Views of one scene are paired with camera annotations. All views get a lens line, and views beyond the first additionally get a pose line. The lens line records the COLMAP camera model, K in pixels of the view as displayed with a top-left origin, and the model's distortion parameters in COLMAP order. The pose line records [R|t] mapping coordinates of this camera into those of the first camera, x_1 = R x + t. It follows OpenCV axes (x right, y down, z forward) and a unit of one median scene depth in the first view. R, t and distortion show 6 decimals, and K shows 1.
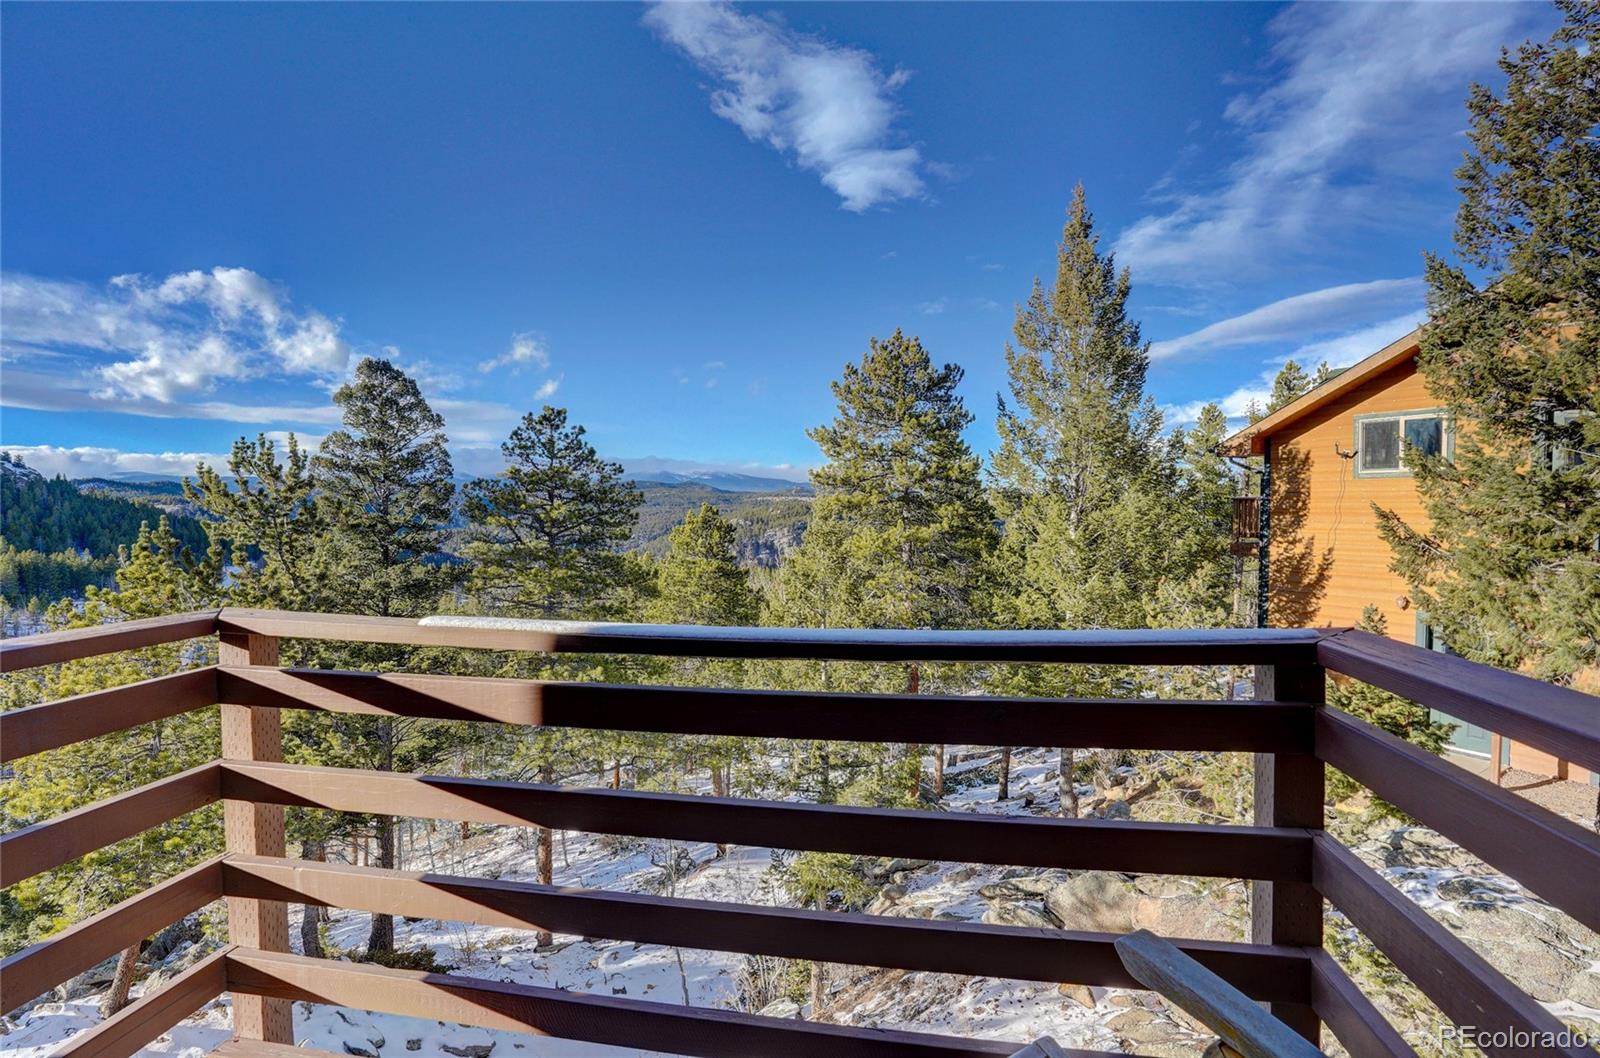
lens RADIAL K [[744.5, 0, 800.2], [0, 744.5, 533.2], [0, 0, 1]] dist [-0.057610, 0.017821]
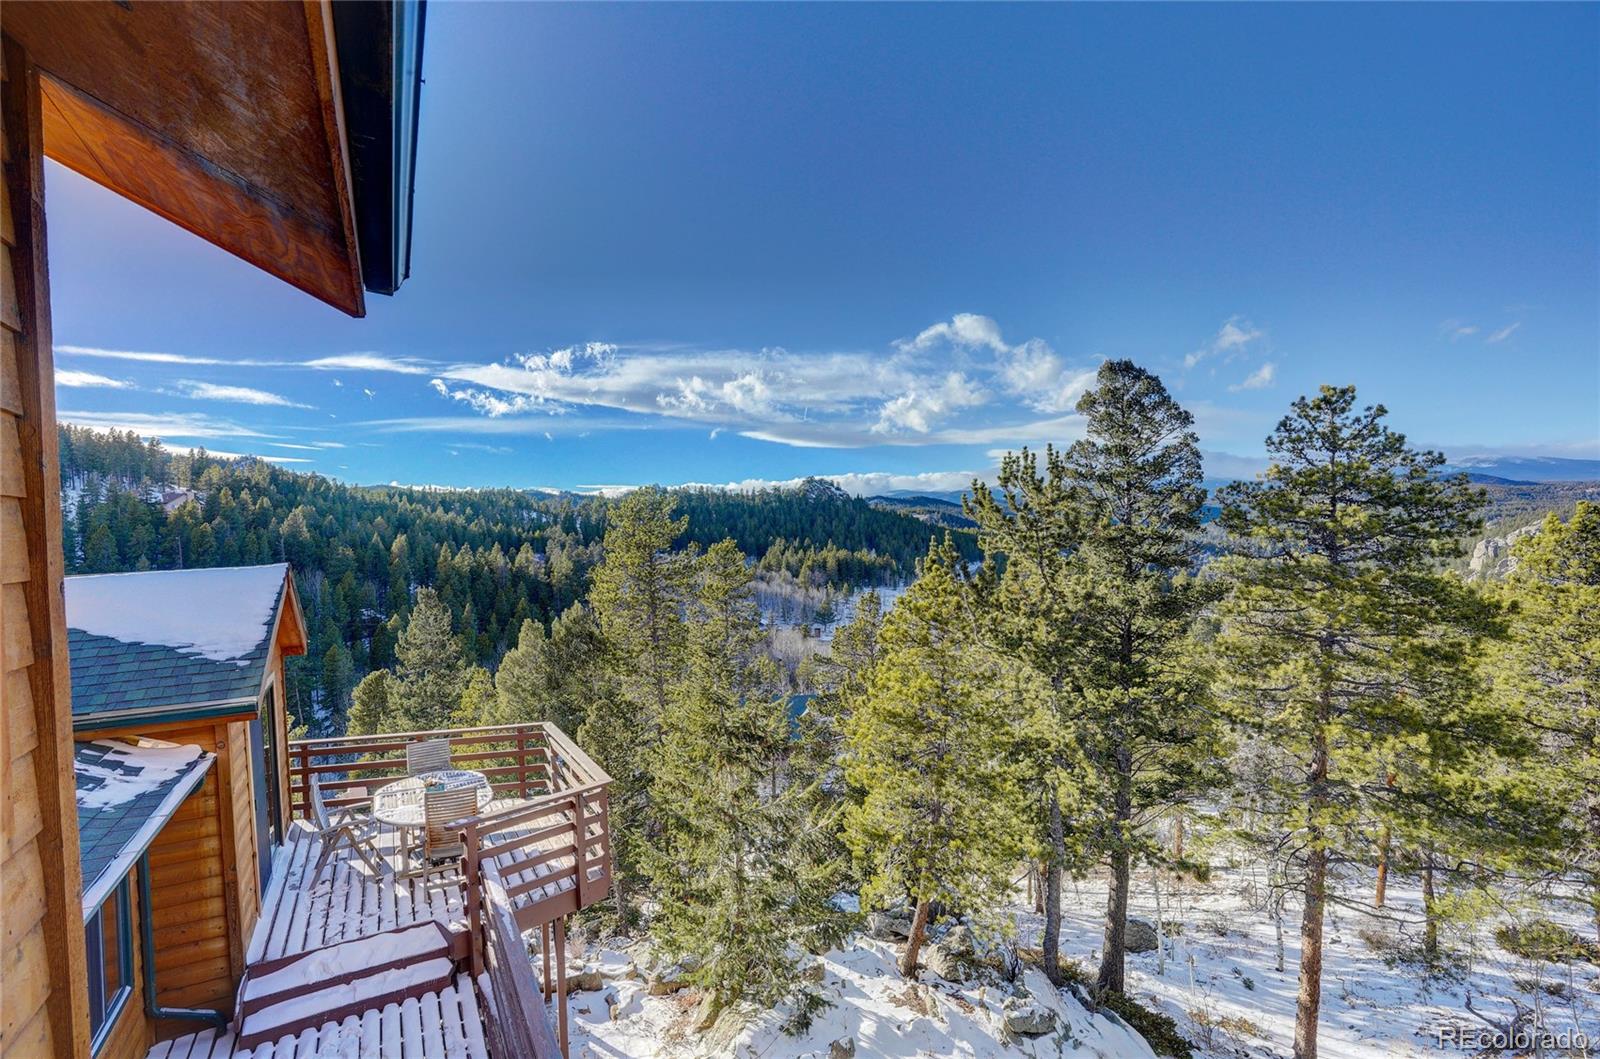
lens RADIAL K [[744.5, 0, 805.5], [0, 744.5, 530.5], [0, 0, 1]] dist [-0.057610, 0.017821]
pose [[0.643500, -0.004204, -0.765435, -0.116471], [-0.002216, 0.999970, -0.007355, -0.010823], [0.765443, 0.006429, 0.643471, 0.083185]]
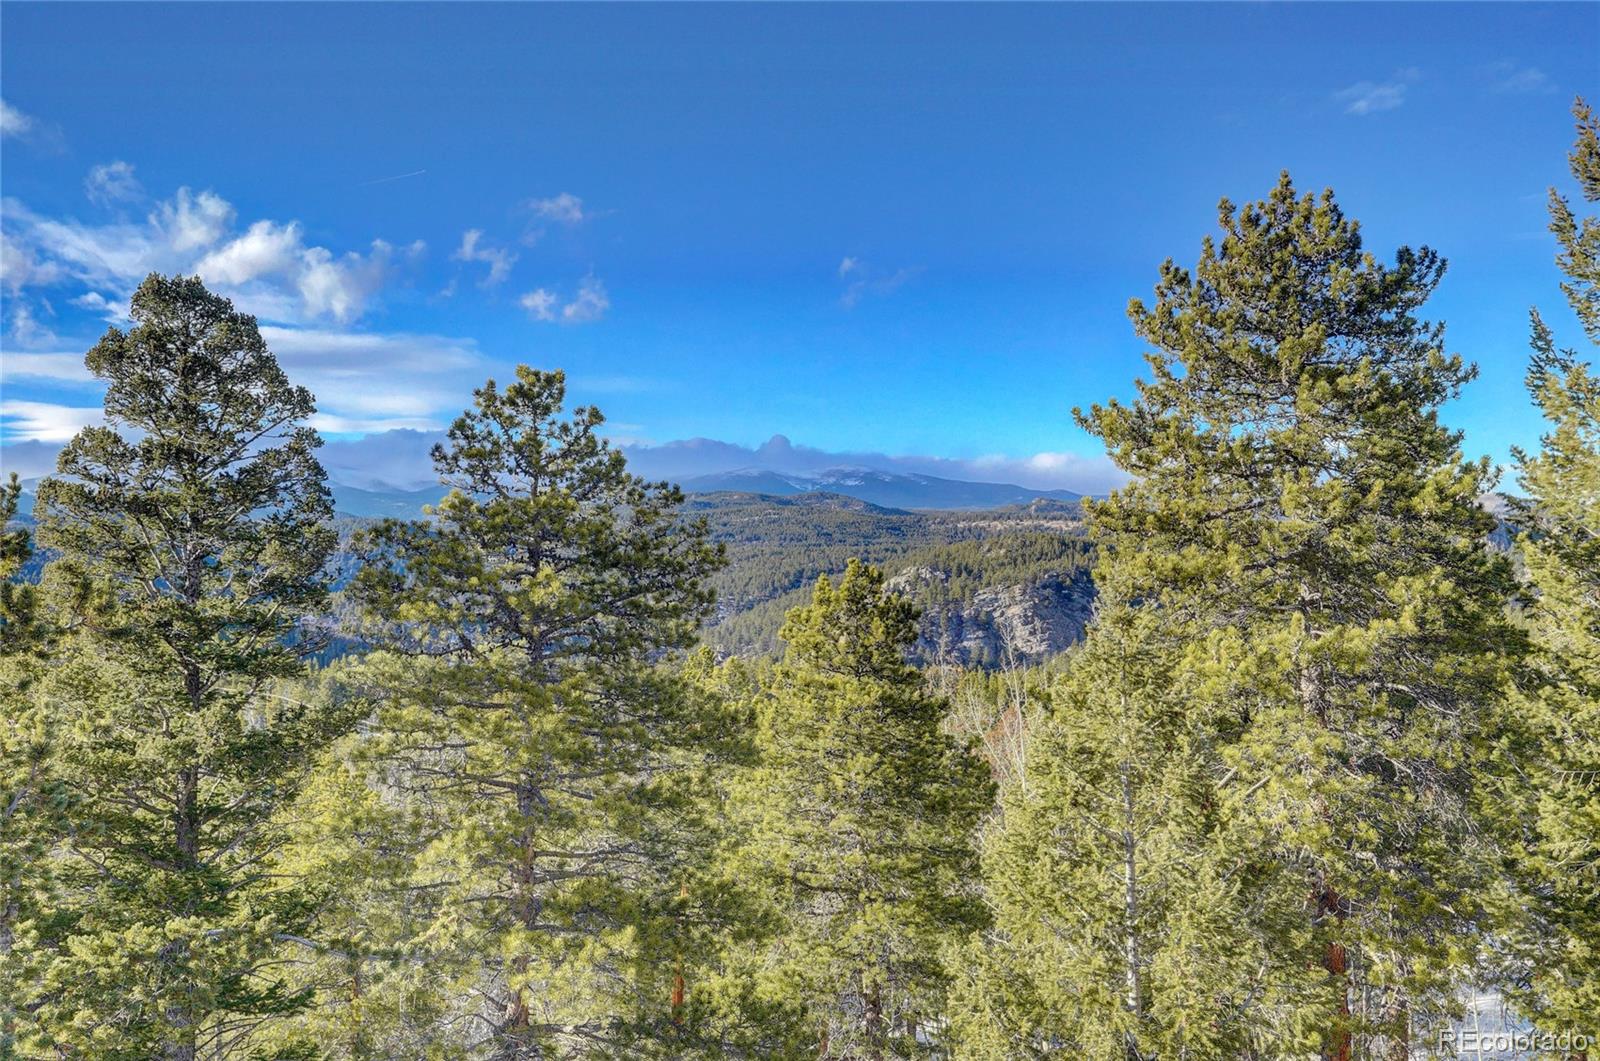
lens RADIAL K [[1524.3, 0, 823.5], [0, 1524.3, 525.3], [0, 0, 1]] dist [0.091086, 0.000000]
pose [[0.989534, -0.011865, -0.143811, -0.010000], [0.005878, 0.999101, -0.041985, -0.028512], [0.144180, 0.040700, 0.988714, 0.053148]]
